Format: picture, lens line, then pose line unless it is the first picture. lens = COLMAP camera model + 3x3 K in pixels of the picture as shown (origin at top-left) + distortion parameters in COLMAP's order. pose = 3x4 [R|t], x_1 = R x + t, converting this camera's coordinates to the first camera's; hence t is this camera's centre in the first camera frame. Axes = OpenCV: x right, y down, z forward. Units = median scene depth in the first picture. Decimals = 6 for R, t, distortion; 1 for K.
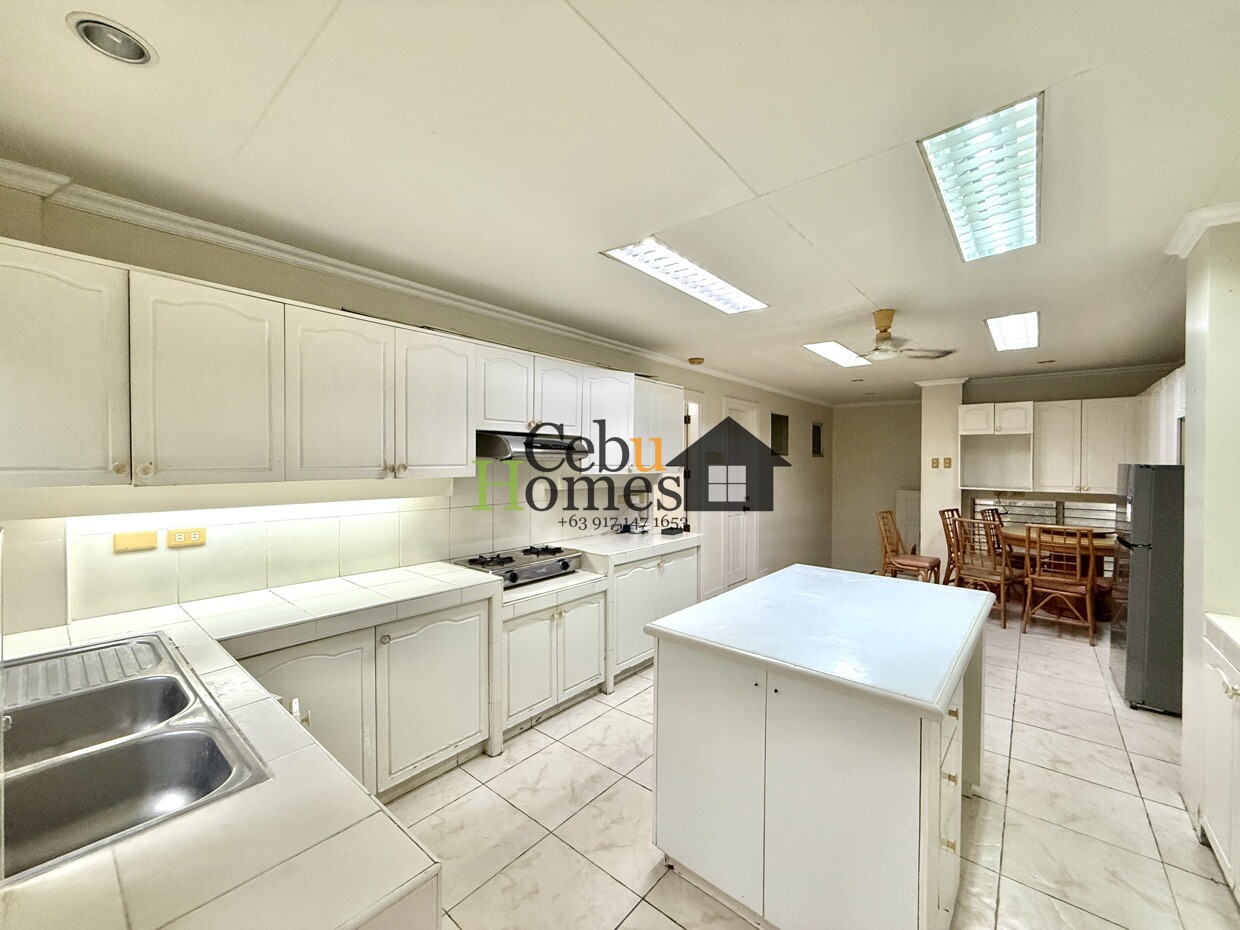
lens RADIAL K [[494.7, 0, 618.7], [0, 494.7, 469.4], [0, 0, 1]] dist [-0.000640, -0.000101]
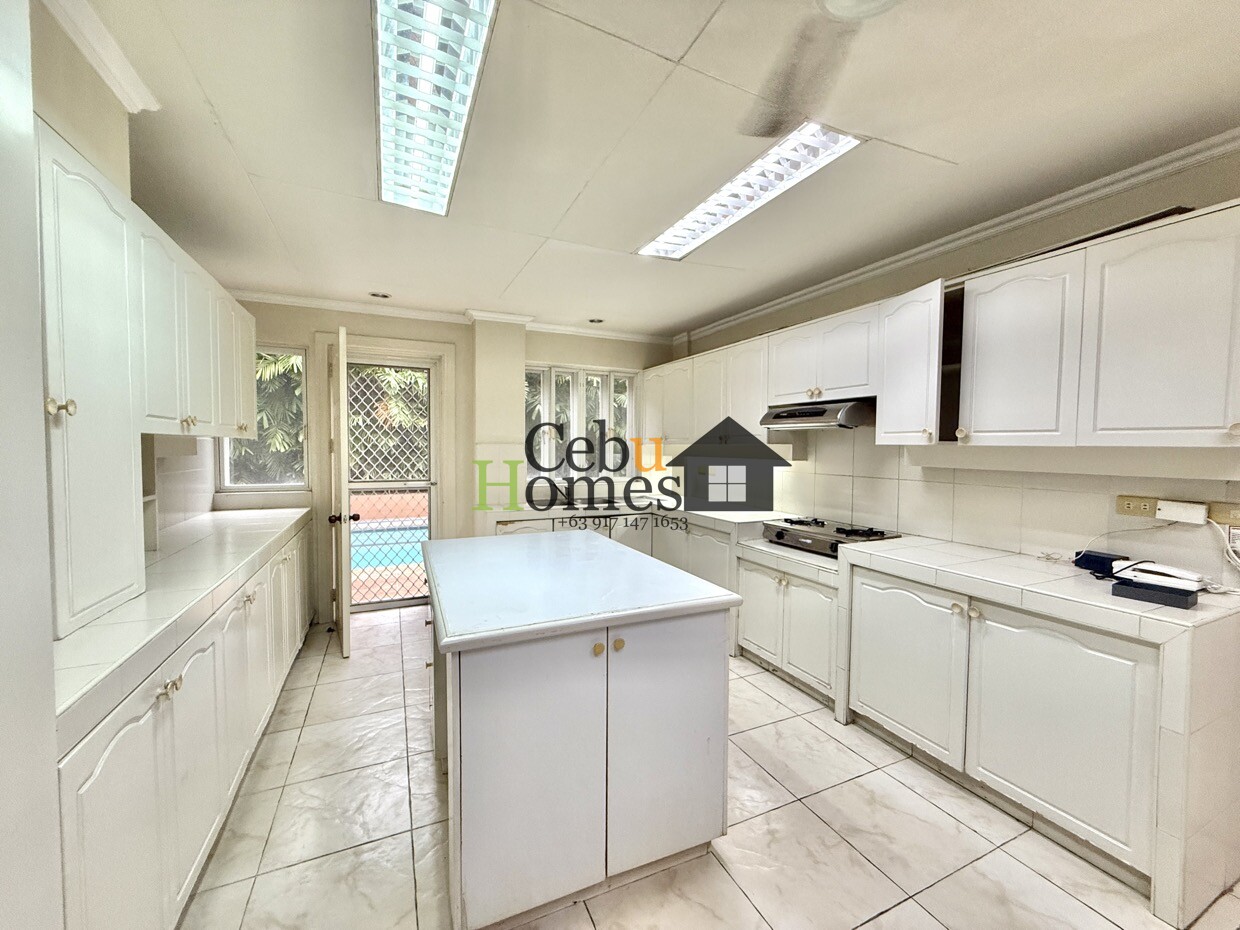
lens RADIAL K [[494.7, 0, 617.6], [0, 494.7, 463.1], [0, 0, 1]] dist [-0.000640, -0.000101]
pose [[-0.422696, 0.033021, -0.905670, 0.905054], [-0.013145, 0.999007, 0.042559, 0.013707], [0.906176, 0.029895, -0.421843, 1.088047]]
